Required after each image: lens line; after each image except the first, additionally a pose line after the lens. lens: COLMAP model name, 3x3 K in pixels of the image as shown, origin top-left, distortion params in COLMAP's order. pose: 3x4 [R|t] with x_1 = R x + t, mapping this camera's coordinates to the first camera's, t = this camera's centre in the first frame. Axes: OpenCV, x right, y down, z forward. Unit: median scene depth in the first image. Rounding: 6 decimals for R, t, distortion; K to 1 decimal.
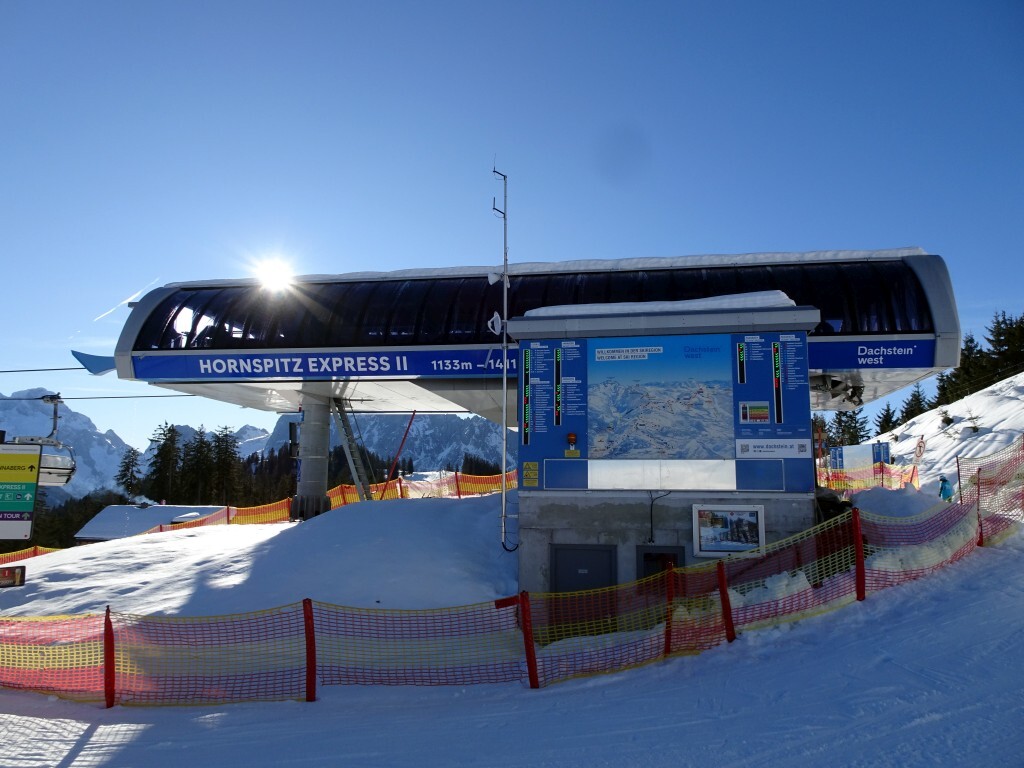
lens RADIAL K [[743.3, 0, 512.0], [0, 743.3, 383.2], [0, 0, 1]] dist [0.010811, 0.007013]
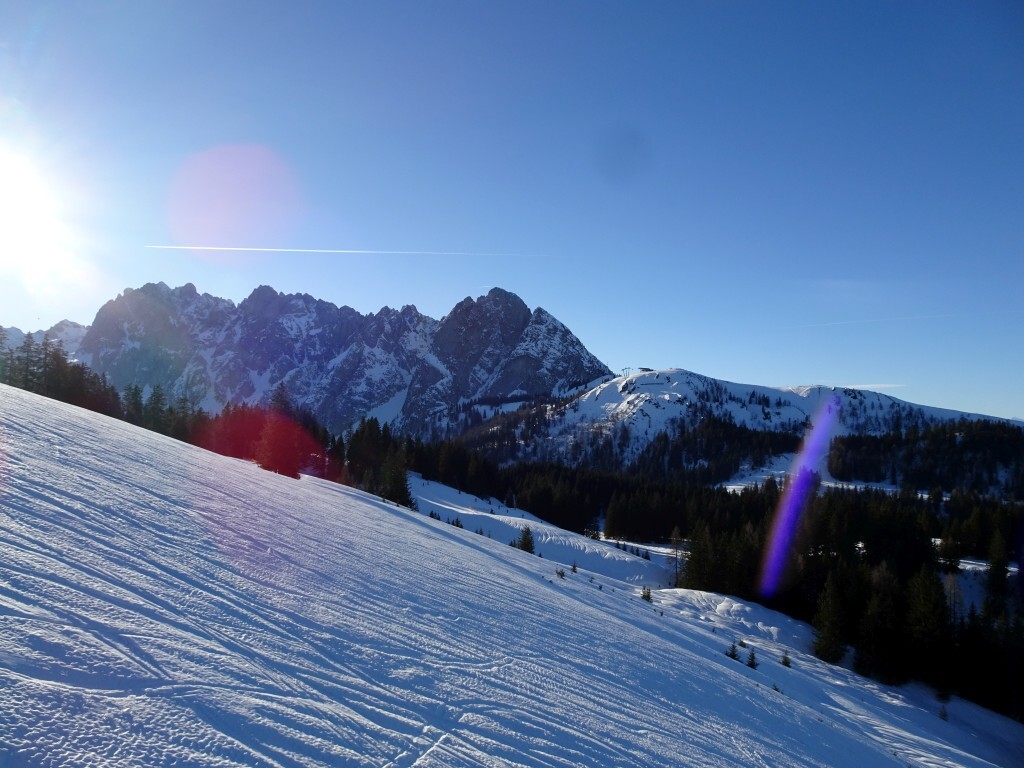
lens RADIAL K [[743.3, 0, 513.0], [0, 743.3, 385.4], [0, 0, 1]] dist [0.010811, 0.007013]
pose [[0.988563, 0.022594, 0.149106, -0.029606], [-0.038460, 0.993792, 0.104398, 0.035995], [-0.145822, -0.108939, 0.983295, 0.268539]]
